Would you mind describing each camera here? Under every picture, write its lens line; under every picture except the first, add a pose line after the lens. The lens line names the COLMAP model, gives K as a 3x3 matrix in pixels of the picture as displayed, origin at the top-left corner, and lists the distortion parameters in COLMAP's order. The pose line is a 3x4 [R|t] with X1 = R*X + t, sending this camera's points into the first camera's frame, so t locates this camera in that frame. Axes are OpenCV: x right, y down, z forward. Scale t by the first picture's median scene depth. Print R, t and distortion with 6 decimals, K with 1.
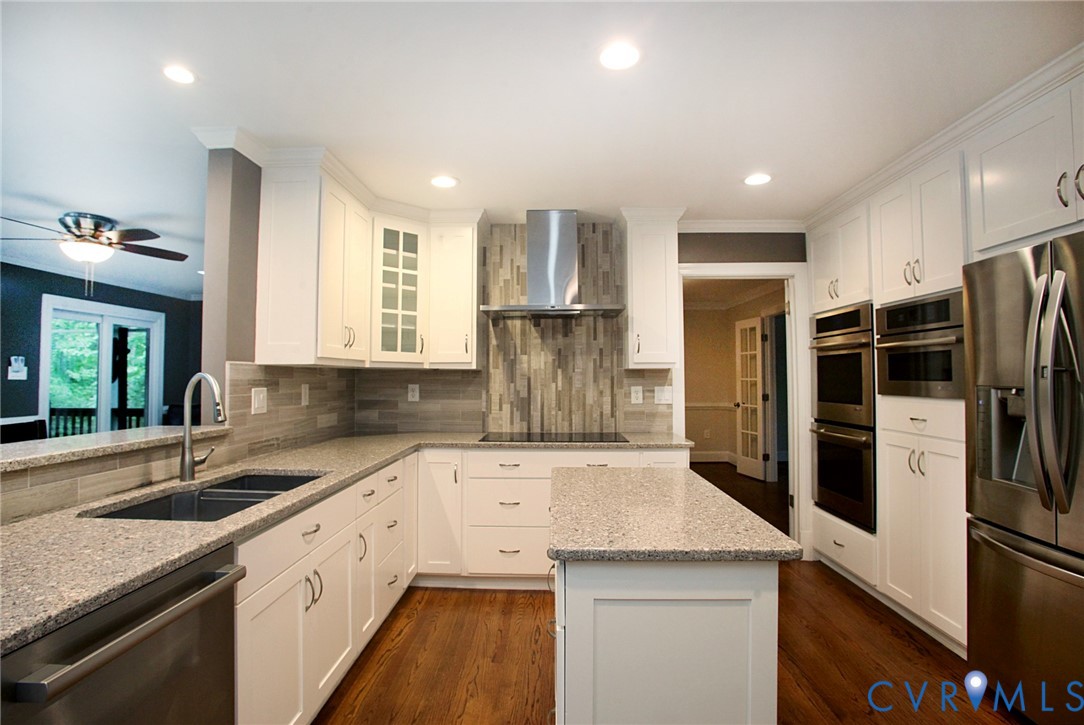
lens RADIAL K [[528.8, 0, 536.2], [0, 528.8, 357.9], [0, 0, 1]] dist [-0.086239, 0.042079]
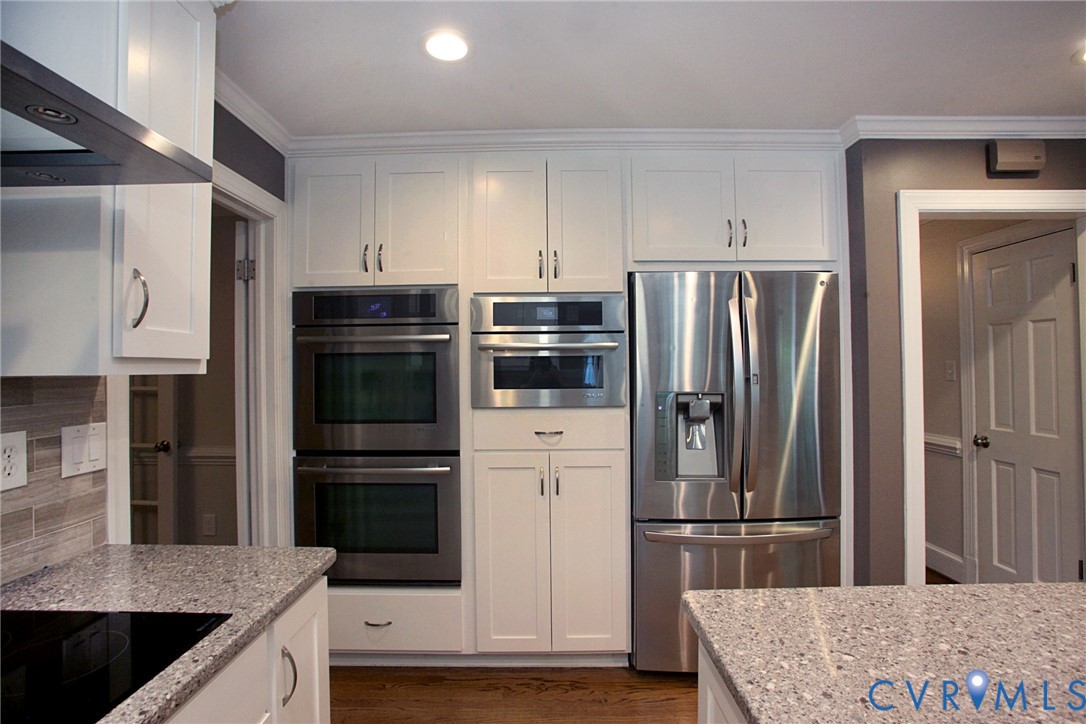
lens RADIAL K [[529.7, 0, 537.2], [0, 529.7, 357.4], [0, 0, 1]] dist [-0.086239, 0.042079]
pose [[-0.016874, 0.020928, 0.999639, -0.108590], [-0.027988, 0.999379, -0.021395, 0.007615], [-0.999466, -0.028339, -0.016277, 0.698418]]
